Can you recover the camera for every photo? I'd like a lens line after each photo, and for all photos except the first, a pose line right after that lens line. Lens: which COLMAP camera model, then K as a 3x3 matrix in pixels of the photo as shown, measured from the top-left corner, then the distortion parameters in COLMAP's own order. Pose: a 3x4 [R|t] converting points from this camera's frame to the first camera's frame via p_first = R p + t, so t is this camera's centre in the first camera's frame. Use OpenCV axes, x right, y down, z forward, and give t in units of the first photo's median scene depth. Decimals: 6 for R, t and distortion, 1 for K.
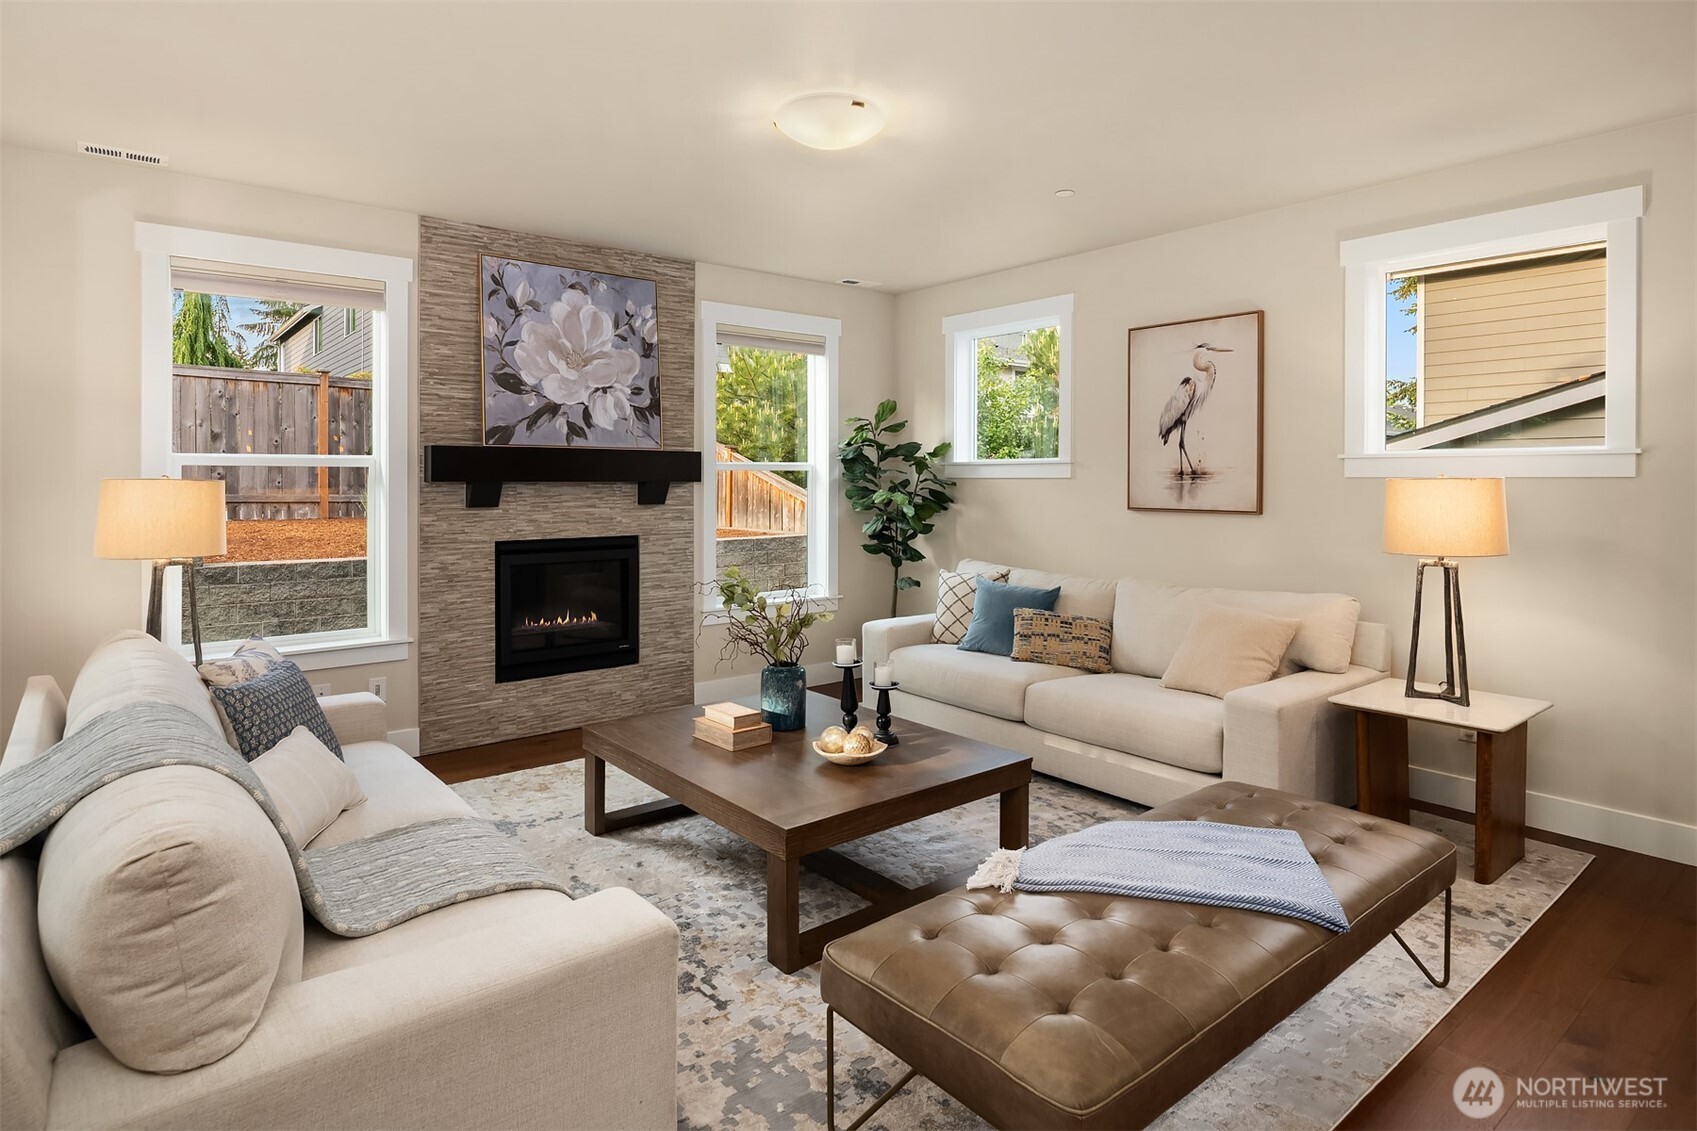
lens RADIAL K [[935.5, 0, 865.7], [0, 935.5, 470.5], [0, 0, 1]] dist [-0.002747, -0.000457]
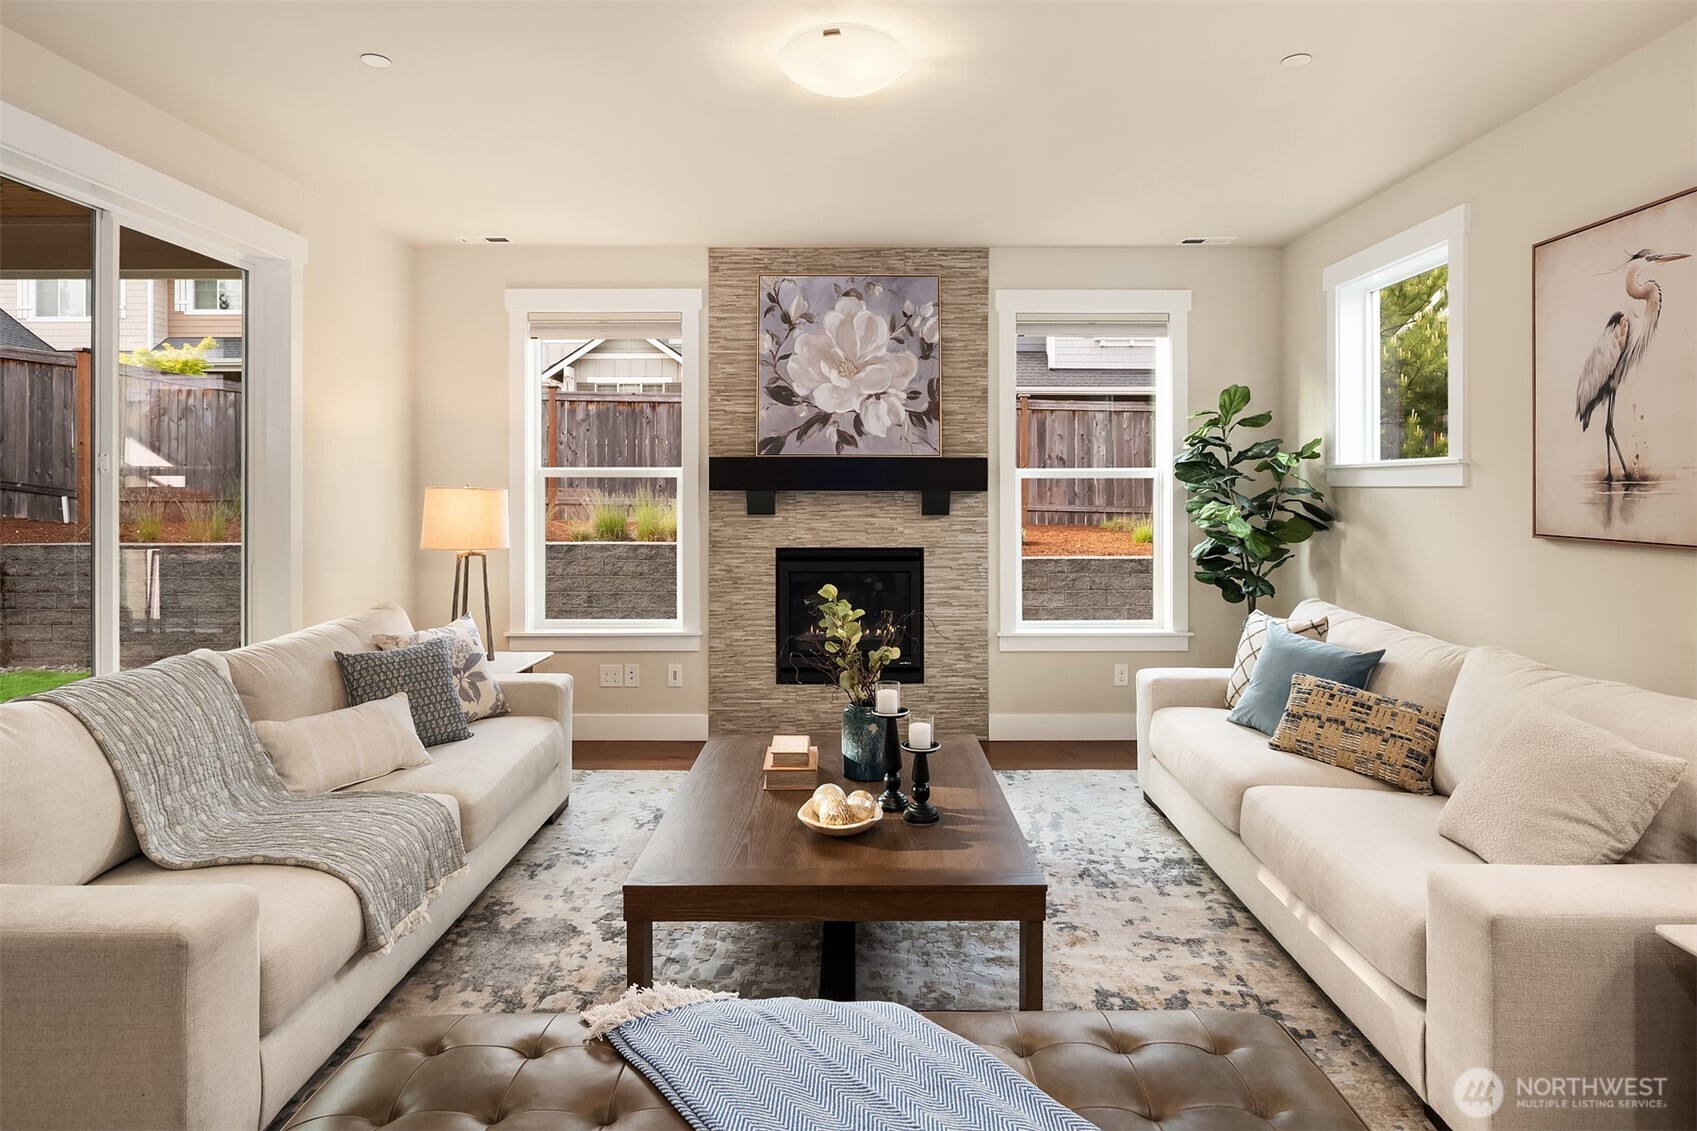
lens RADIAL K [[950.5, 0, 854.1], [0, 950.5, 477.0], [0, 0, 1]] dist [-0.003546, -0.001978]
pose [[0.767150, -0.007401, -0.641425, 0.348441], [0.005858, 0.999973, -0.004532, 0.002186], [0.641441, -0.000281, 0.767172, 0.239146]]
